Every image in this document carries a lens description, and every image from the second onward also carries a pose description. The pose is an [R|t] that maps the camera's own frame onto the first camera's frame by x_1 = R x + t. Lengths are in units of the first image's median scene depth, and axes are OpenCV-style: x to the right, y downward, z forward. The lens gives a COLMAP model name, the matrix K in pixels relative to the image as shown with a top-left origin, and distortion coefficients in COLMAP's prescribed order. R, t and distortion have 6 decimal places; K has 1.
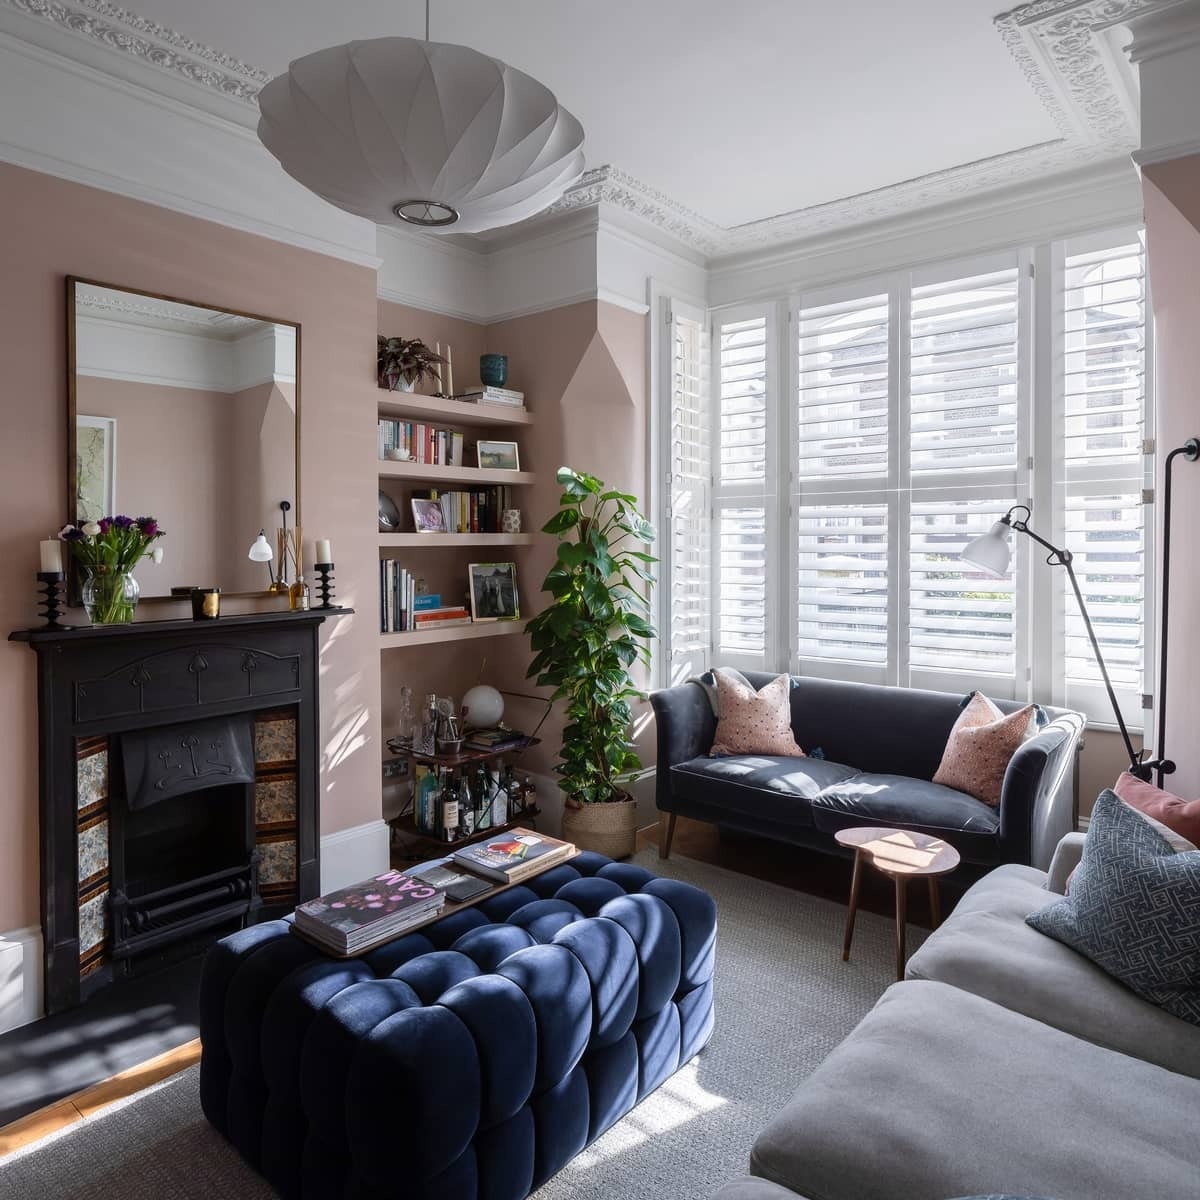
lens RADIAL K [[823.3, 0, 589.4], [0, 823.3, 546.0], [0, 0, 1]] dist [-0.010458, -0.002020]
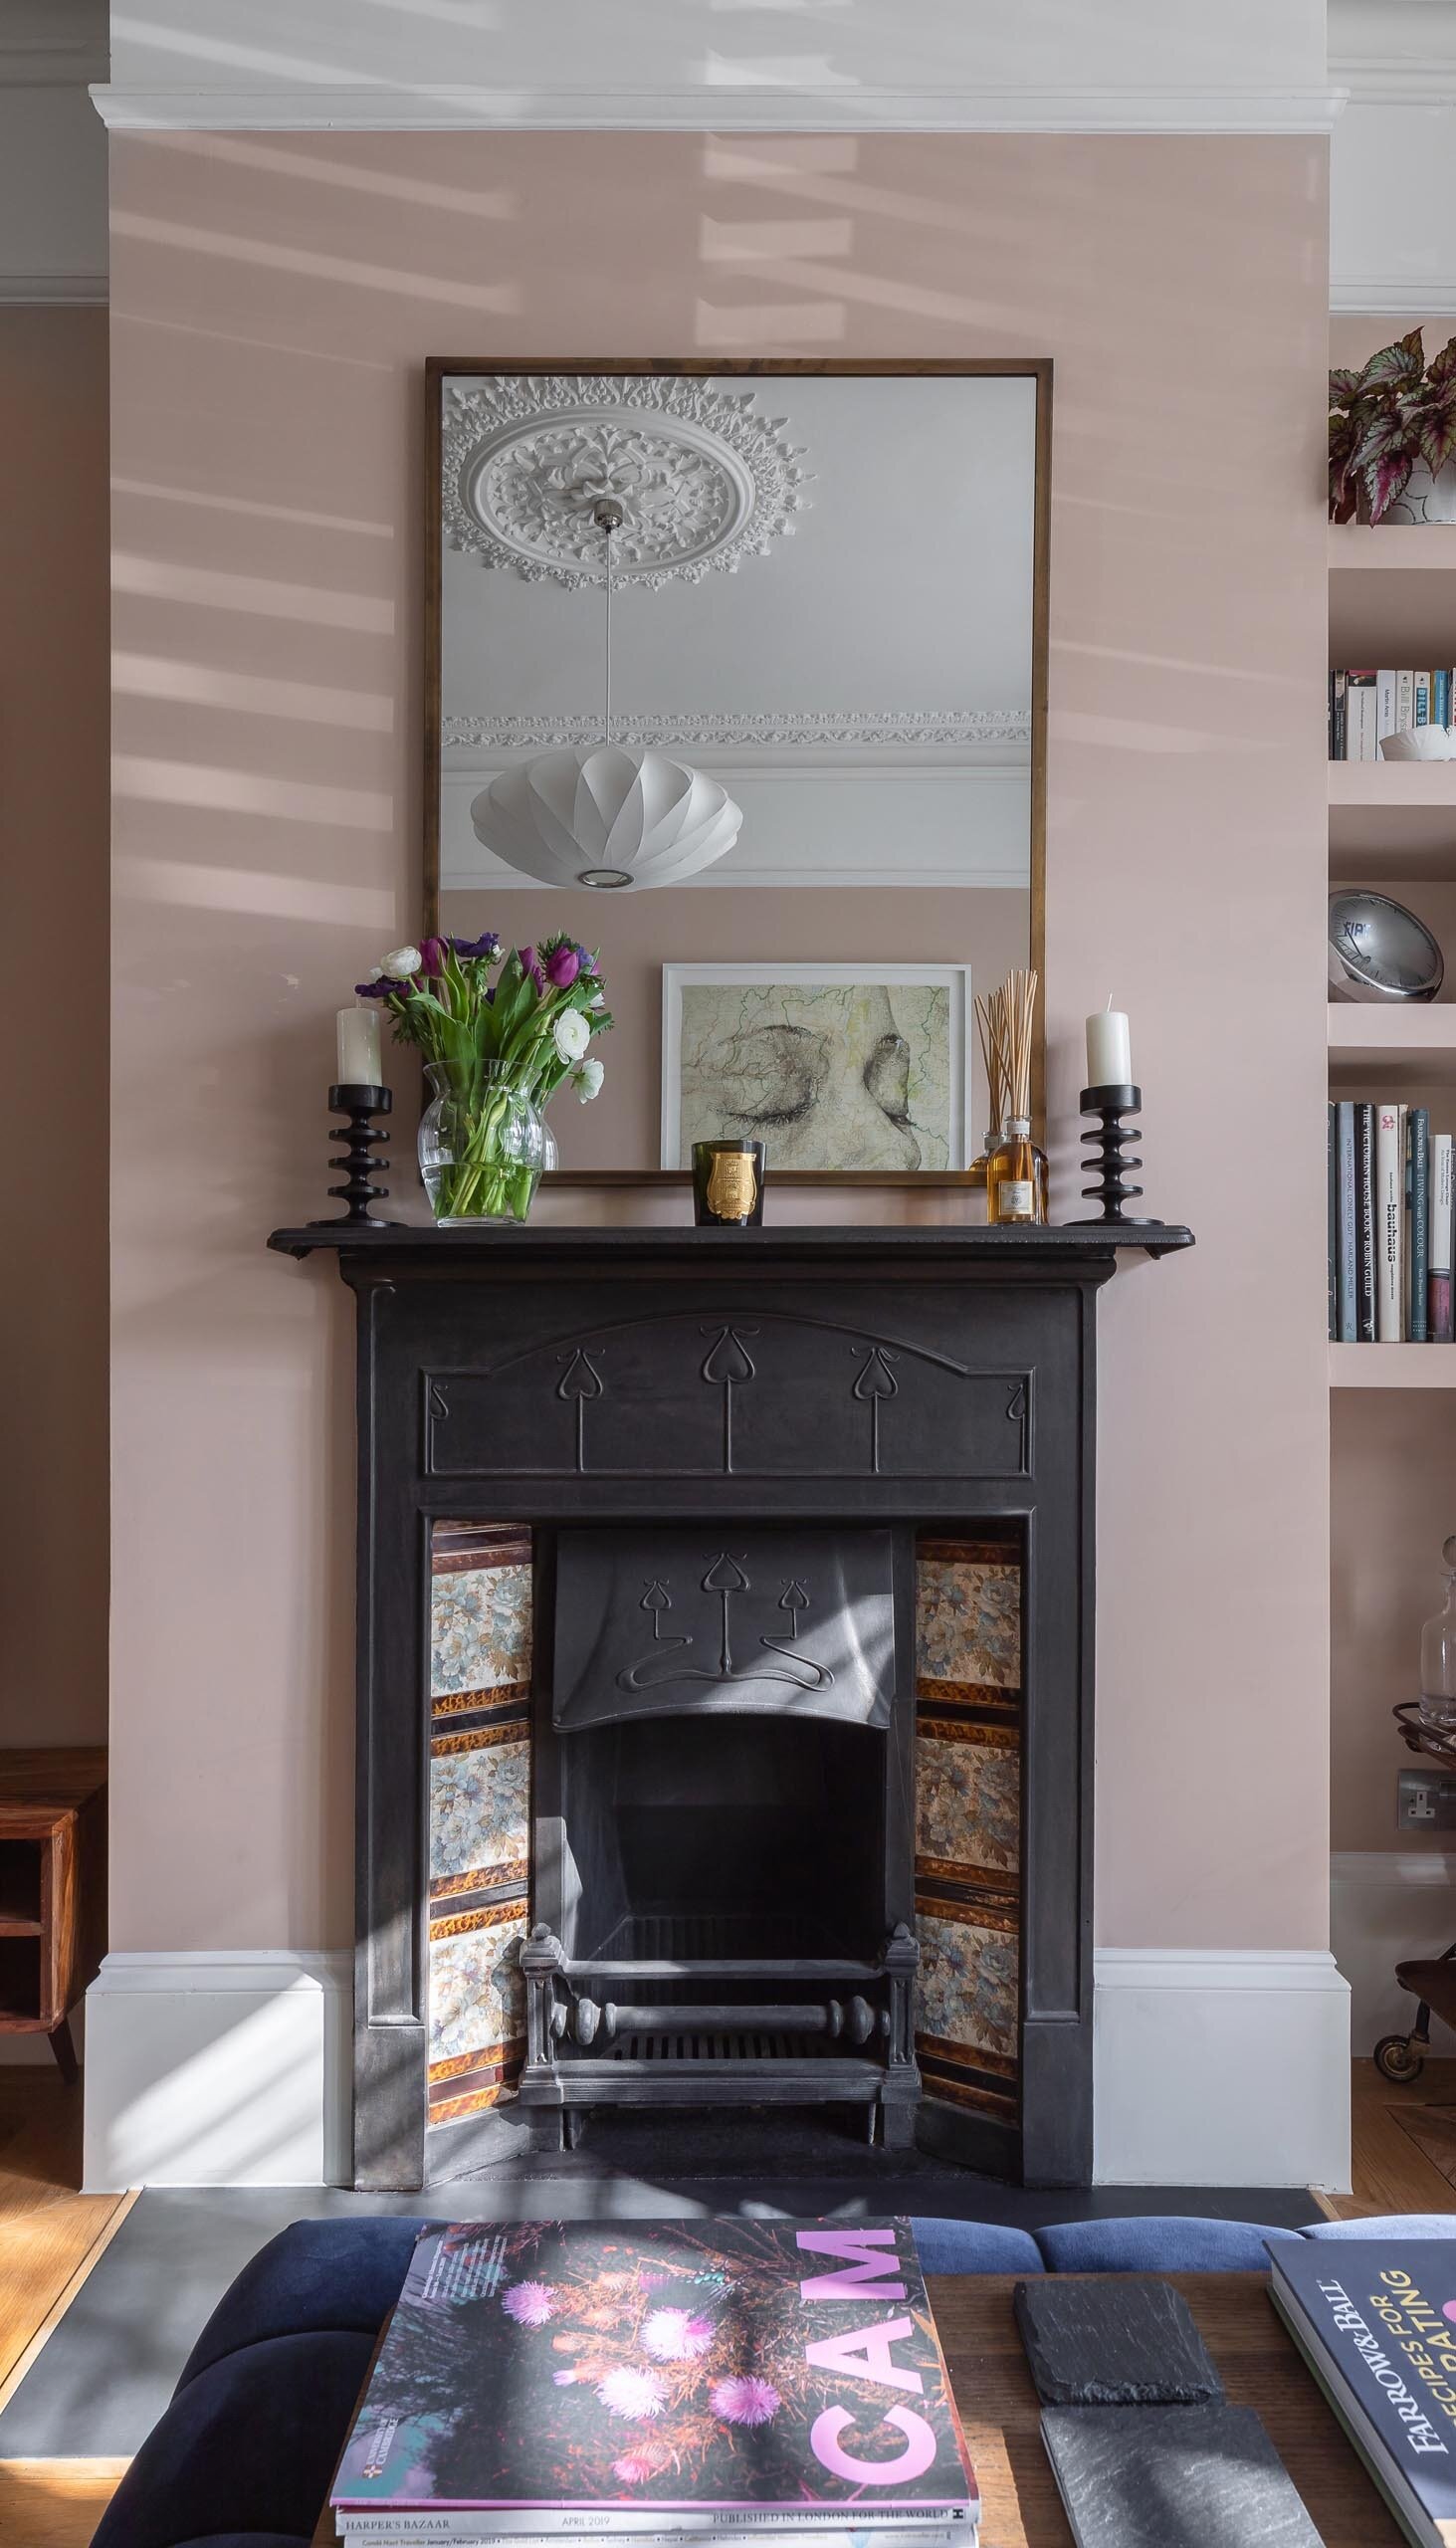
lens RADIAL K [[1549.2, 0, 725.0], [0, 1549.2, 1325.3], [0, 0, 1]] dist [-0.000186, -0.000853]
pose [[0.660125, 0.007511, -0.751118, 0.029745], [-0.011310, 0.999936, 0.000059, 0.116054], [0.751070, 0.008456, 0.660168, 0.503443]]
